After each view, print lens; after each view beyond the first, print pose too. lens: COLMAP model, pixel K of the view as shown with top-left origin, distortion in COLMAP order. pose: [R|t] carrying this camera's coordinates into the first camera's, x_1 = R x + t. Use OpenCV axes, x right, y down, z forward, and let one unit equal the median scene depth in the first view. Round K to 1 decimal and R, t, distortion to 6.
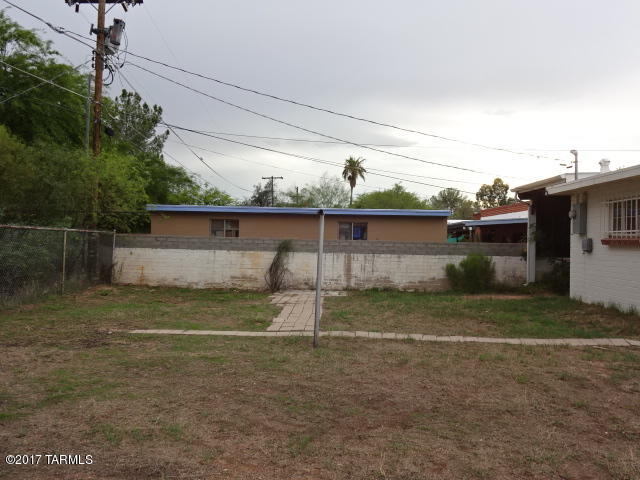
lens RADIAL K [[578.5, 0, 319.8], [0, 578.5, 240.0], [0, 0, 1]] dist [0.012141, 0.006986]
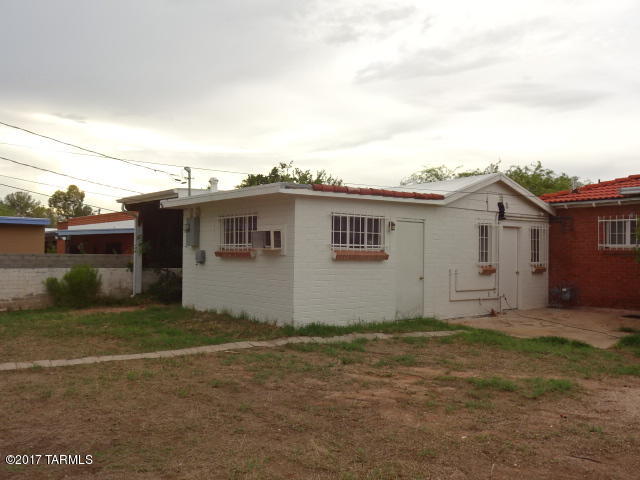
lens RADIAL K [[578.5, 0, 320.0], [0, 578.5, 240.3], [0, 0, 1]] dist [0.012141, 0.006986]
pose [[0.758520, 0.012296, 0.651534, -0.071861], [-0.002491, 0.999869, -0.015970, -0.005421], [-0.651645, 0.010491, 0.758451, 0.043911]]
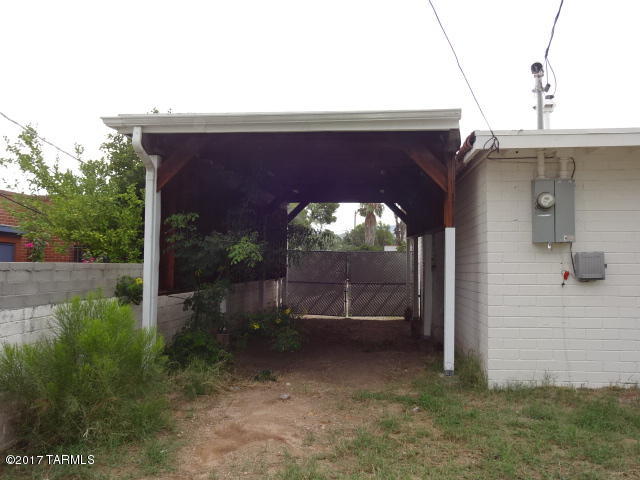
lens RADIAL K [[578.5, 0, 320.0], [0, 578.5, 241.3], [0, 0, 1]] dist [0.012141, 0.006986]
pose [[0.098264, 0.016624, 0.995021, -0.027321], [-0.005214, 0.999855, -0.016190, -0.003250], [-0.995147, -0.003597, 0.098337, 1.564740]]
